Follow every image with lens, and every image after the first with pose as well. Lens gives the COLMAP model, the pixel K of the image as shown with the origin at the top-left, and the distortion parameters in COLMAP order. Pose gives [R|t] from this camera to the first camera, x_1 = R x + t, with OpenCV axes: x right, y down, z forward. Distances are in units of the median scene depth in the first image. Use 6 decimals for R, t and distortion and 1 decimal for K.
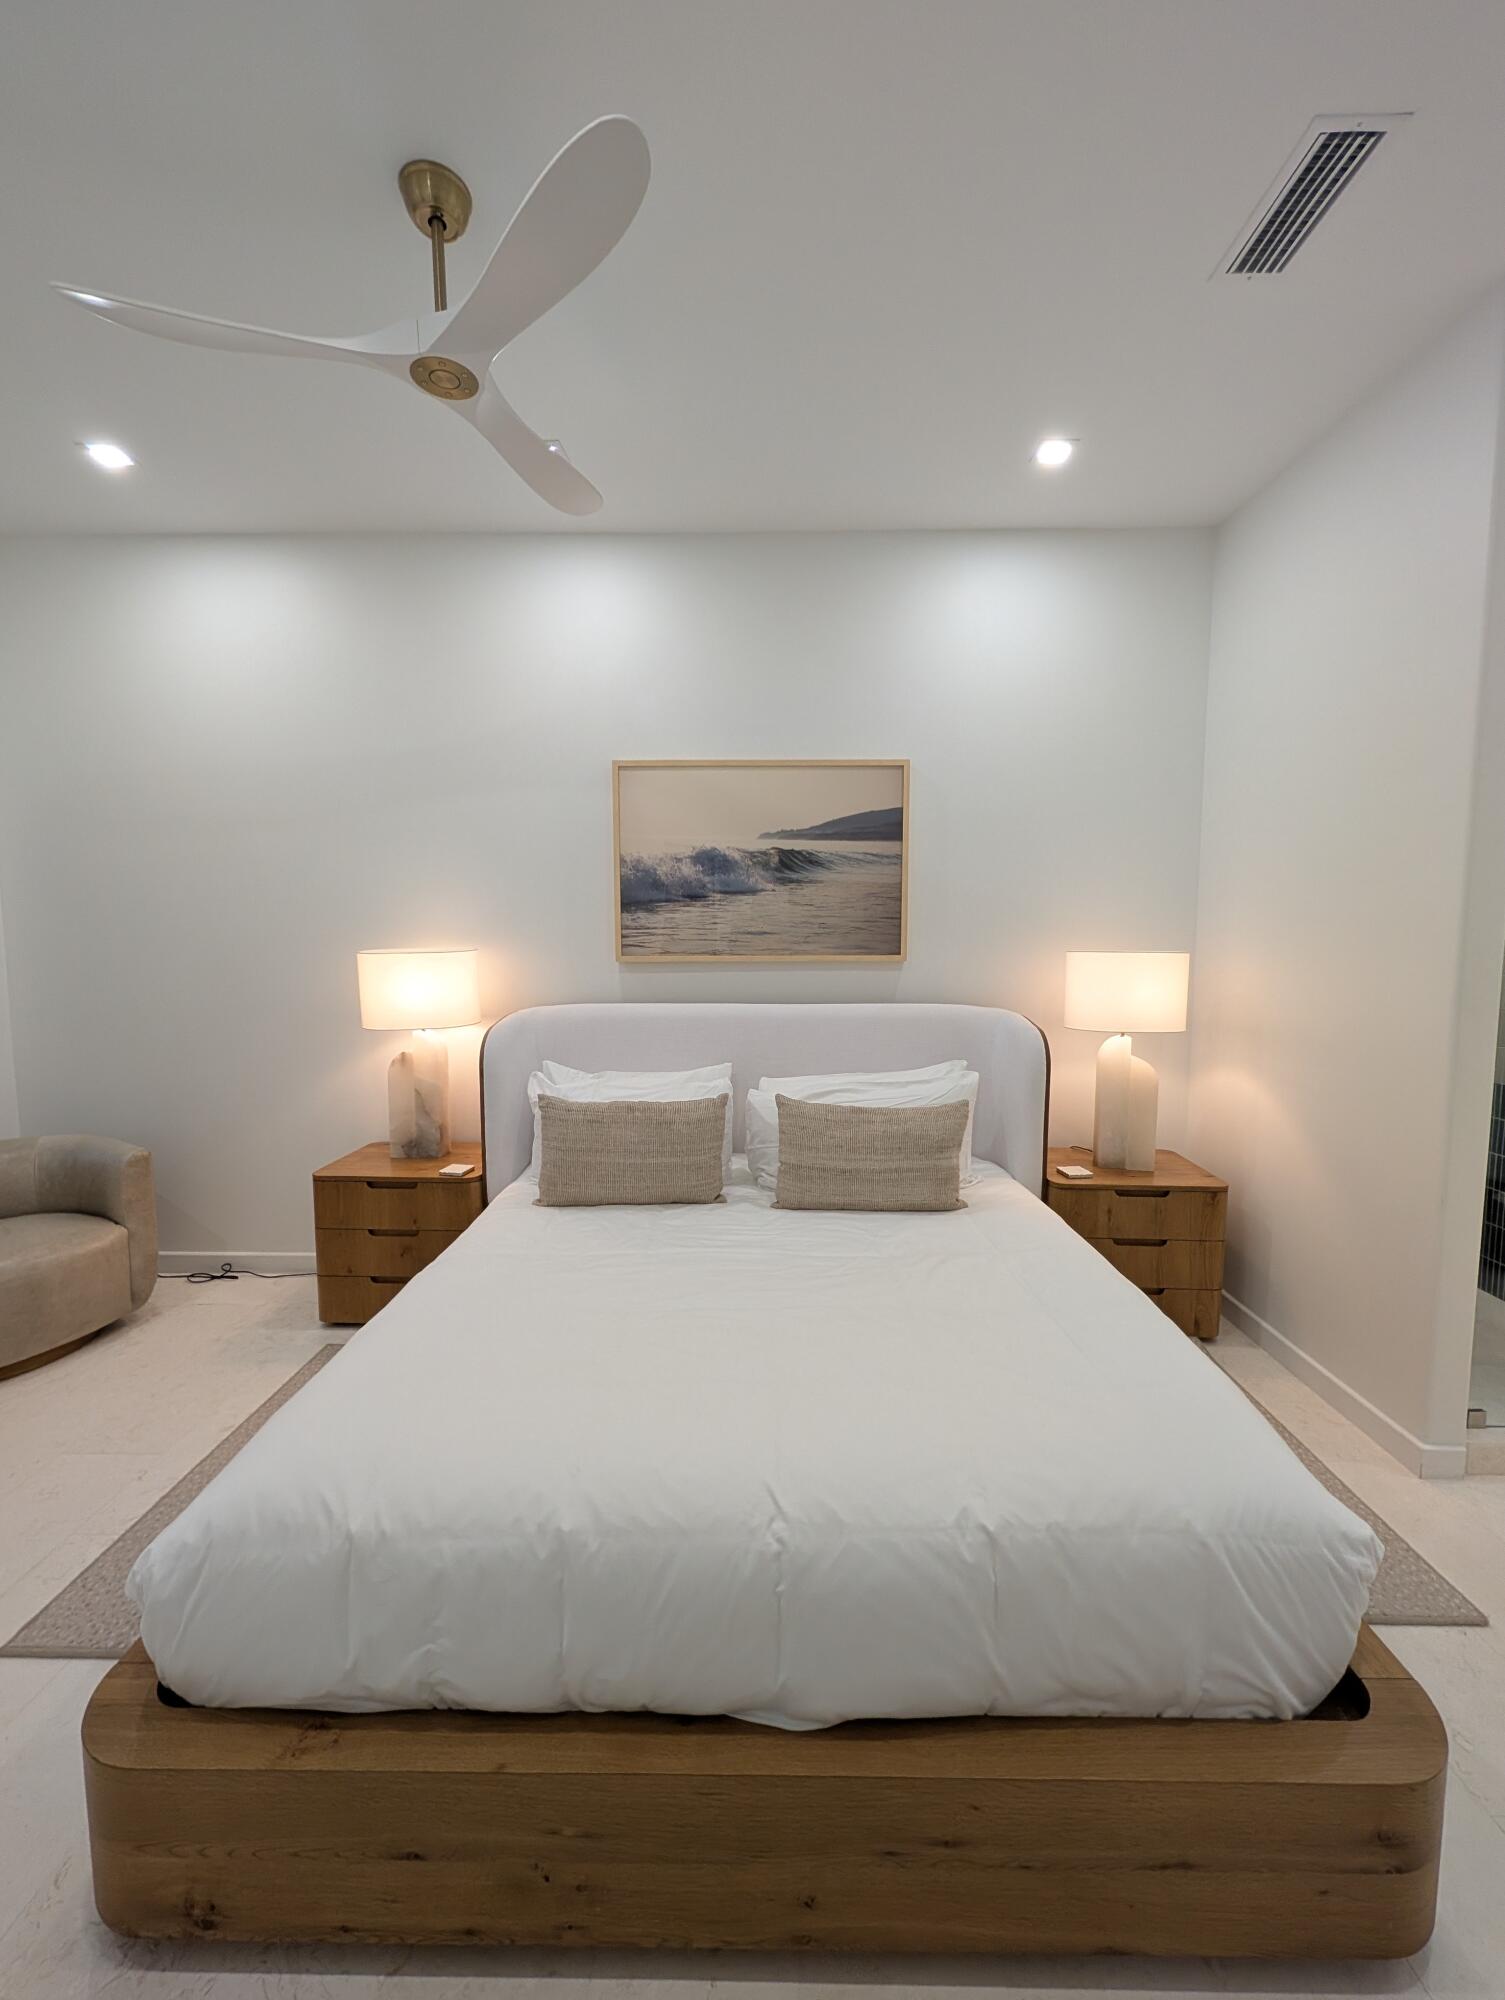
lens RADIAL K [[756.7, 0, 755.1], [0, 756.7, 1002.0], [0, 0, 1]] dist [0.000369, 0.000023]
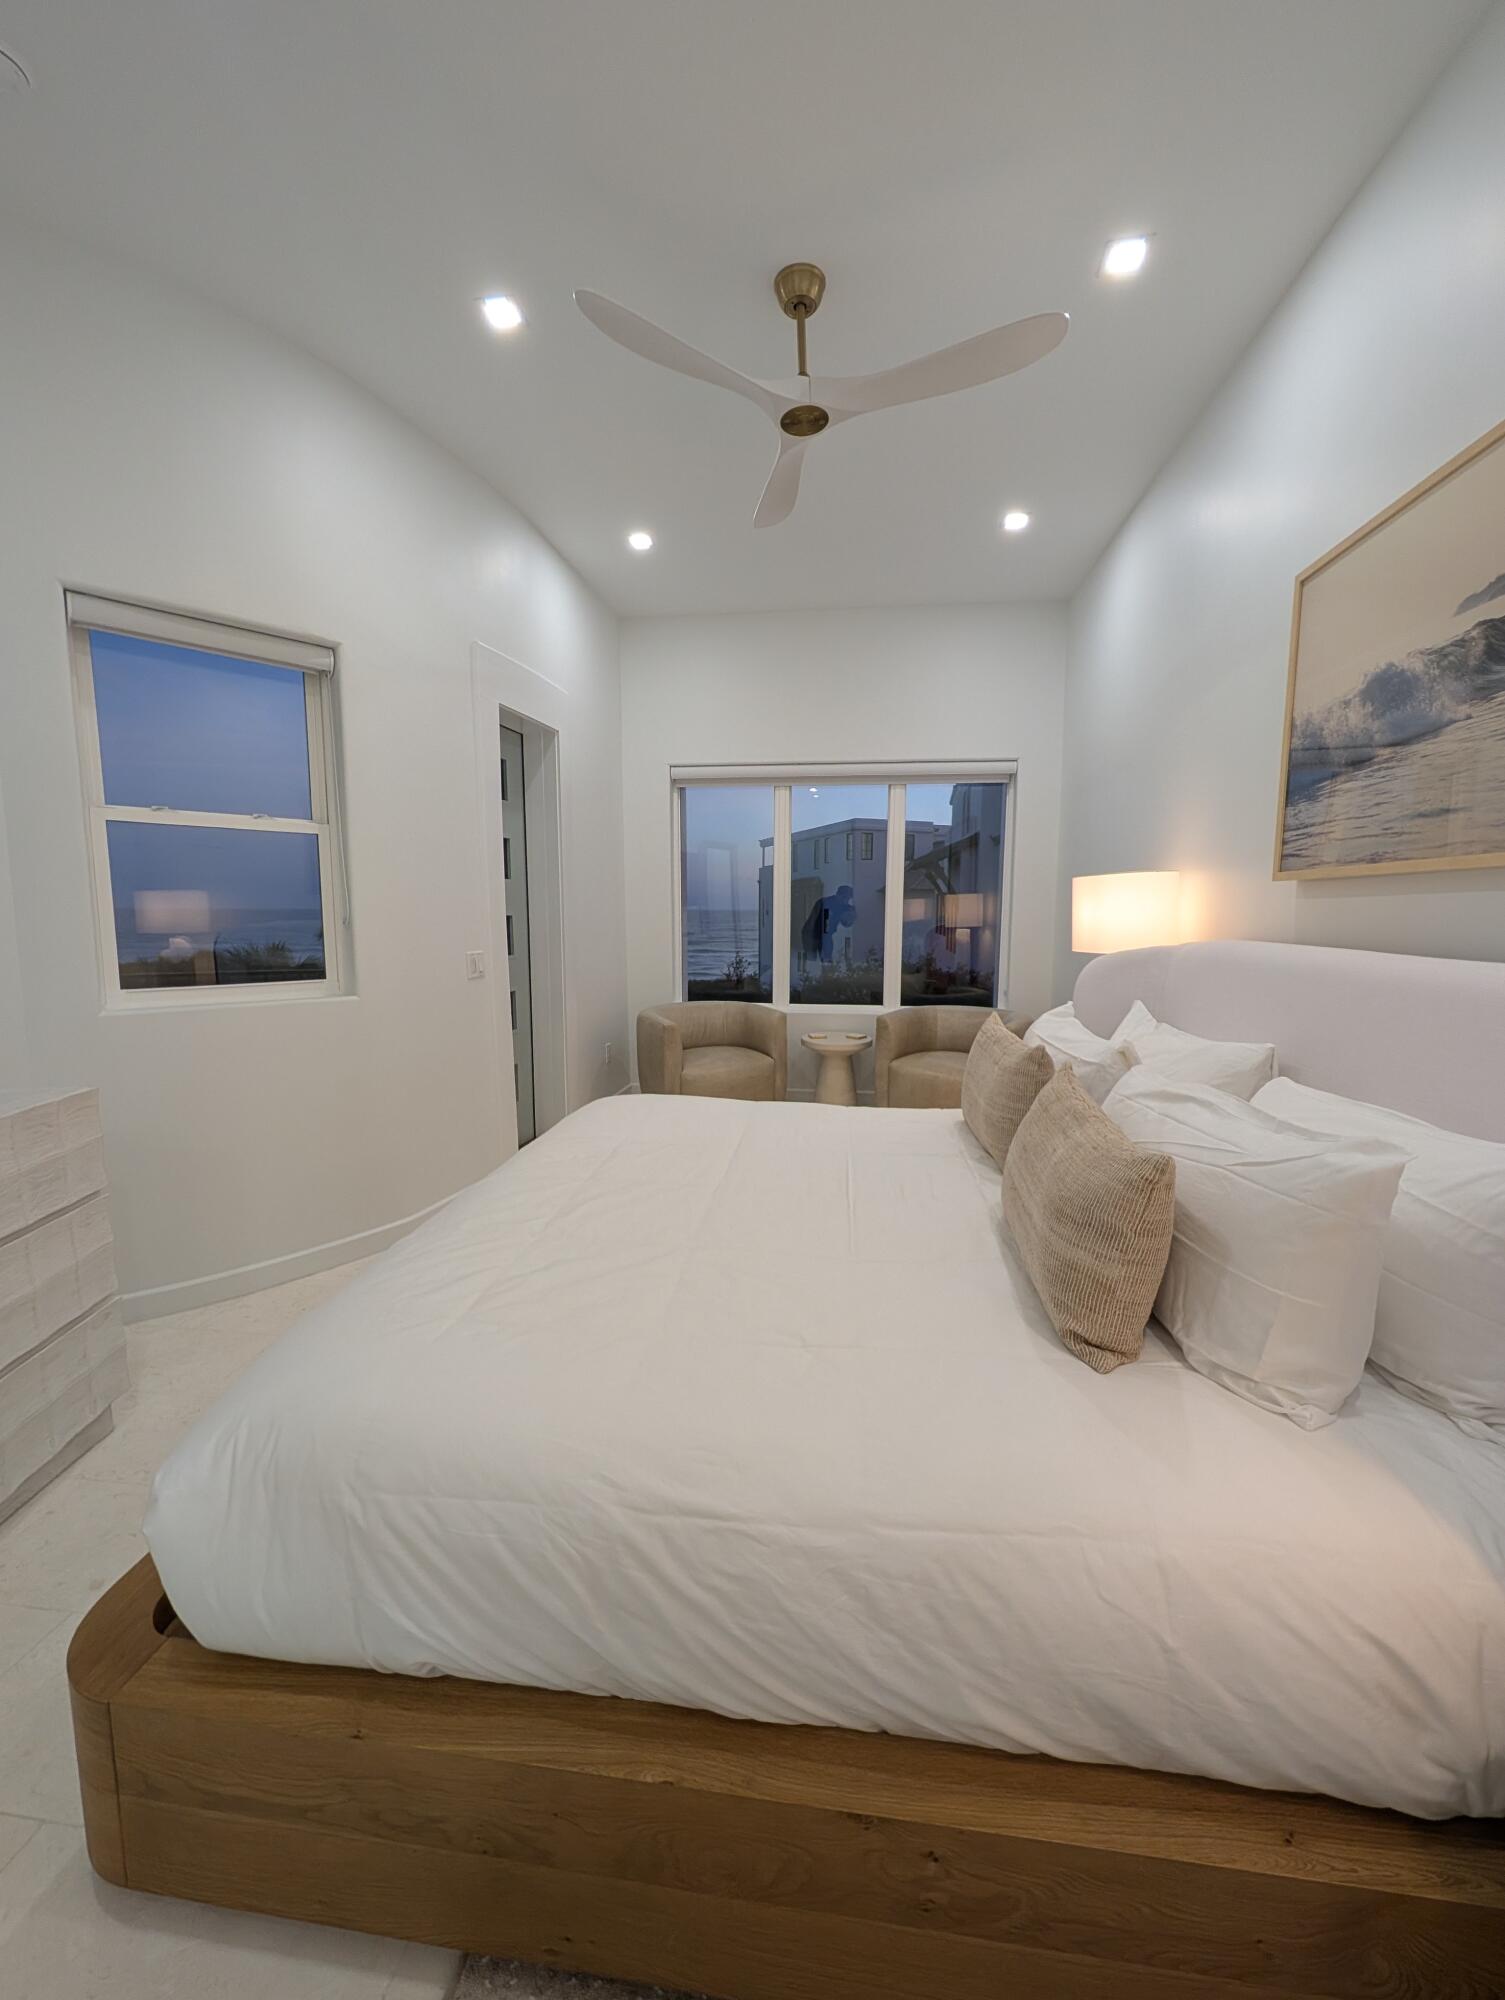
lens RADIAL K [[756.7, 0, 753.3], [0, 756.7, 996.0], [0, 0, 1]] dist [0.000369, 0.000023]
pose [[-0.103075, 0.117755, -0.987679, 0.556338], [-0.078435, 0.988913, 0.126088, -0.000092], [0.991576, 0.090465, -0.092696, 0.615020]]
